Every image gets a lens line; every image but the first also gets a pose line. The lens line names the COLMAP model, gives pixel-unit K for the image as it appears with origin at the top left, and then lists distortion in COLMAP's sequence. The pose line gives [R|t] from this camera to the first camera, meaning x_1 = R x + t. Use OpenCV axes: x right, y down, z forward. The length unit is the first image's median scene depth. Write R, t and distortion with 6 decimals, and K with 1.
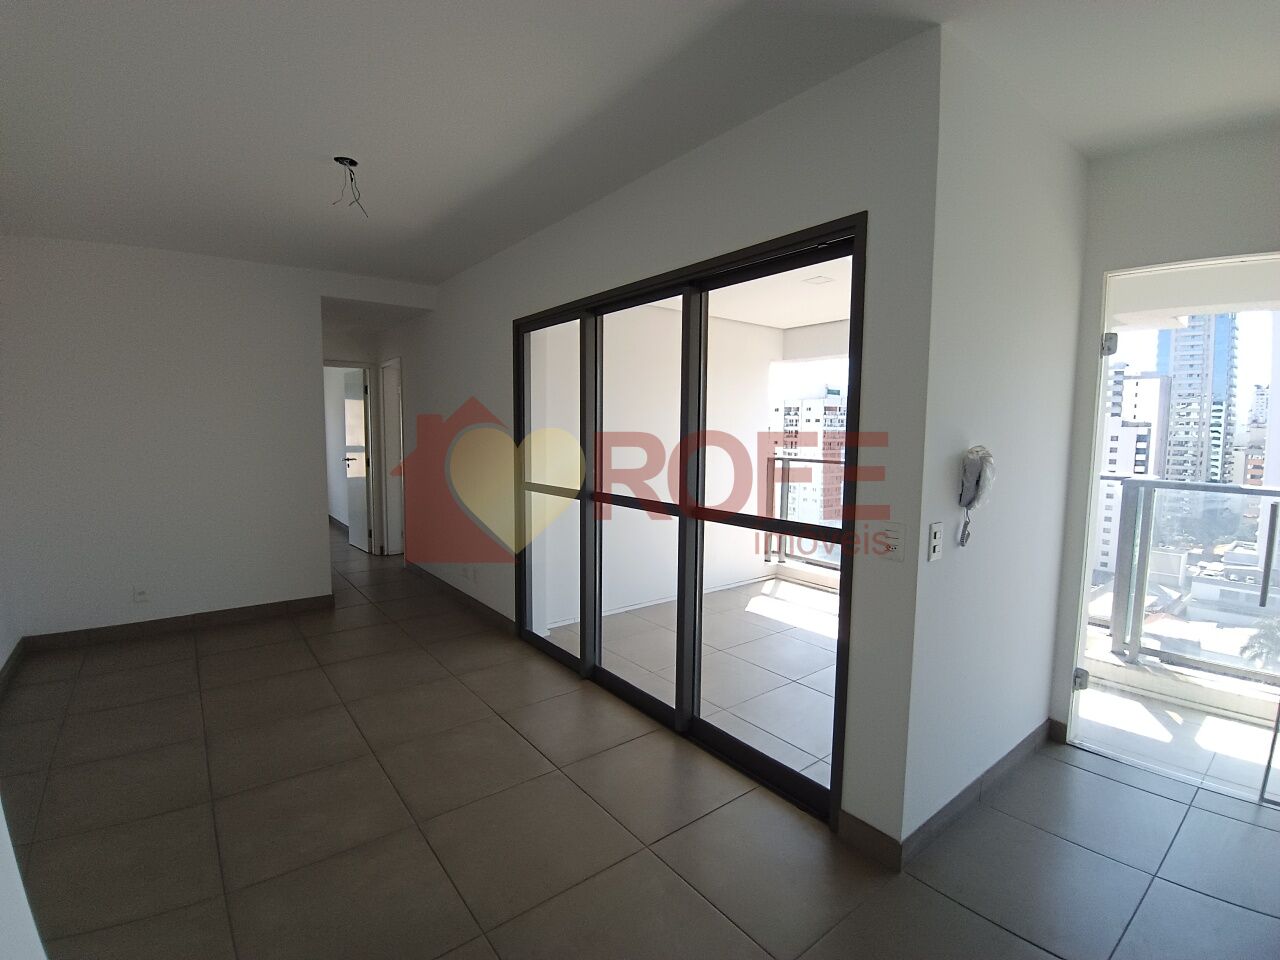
lens RADIAL K [[586.0, 0, 637.4], [0, 586.0, 489.3], [0, 0, 1]] dist [0.010015, -0.038720]
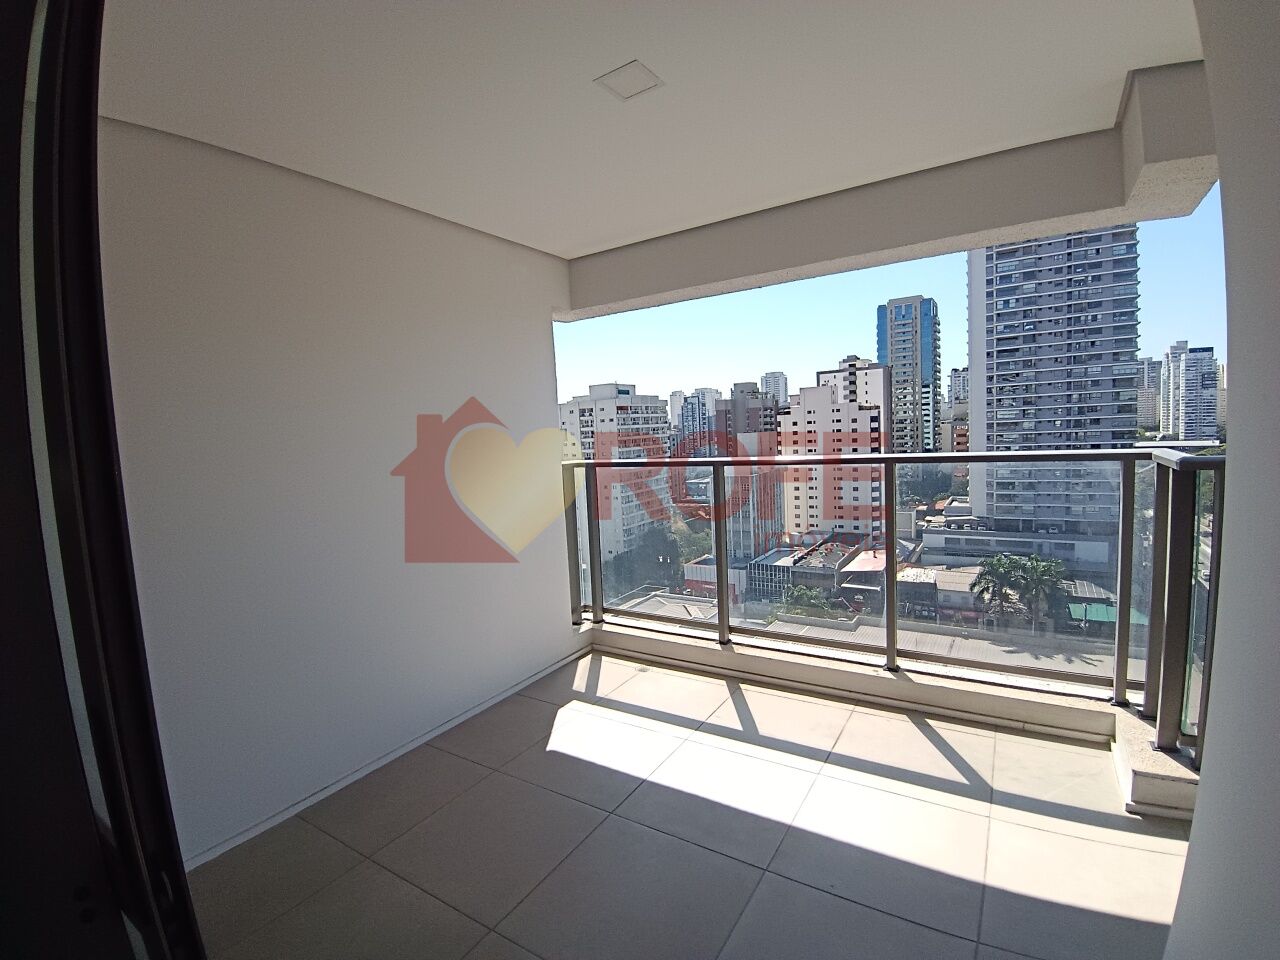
lens RADIAL K [[586.0, 0, 637.4], [0, 586.0, 489.3], [0, 0, 1]] dist [0.010015, -0.038720]
pose [[0.940826, -0.092719, 0.325958, 0.125069], [0.095030, 0.995435, 0.008862, -0.035536], [-0.325292, 0.022639, 0.945343, 0.523764]]
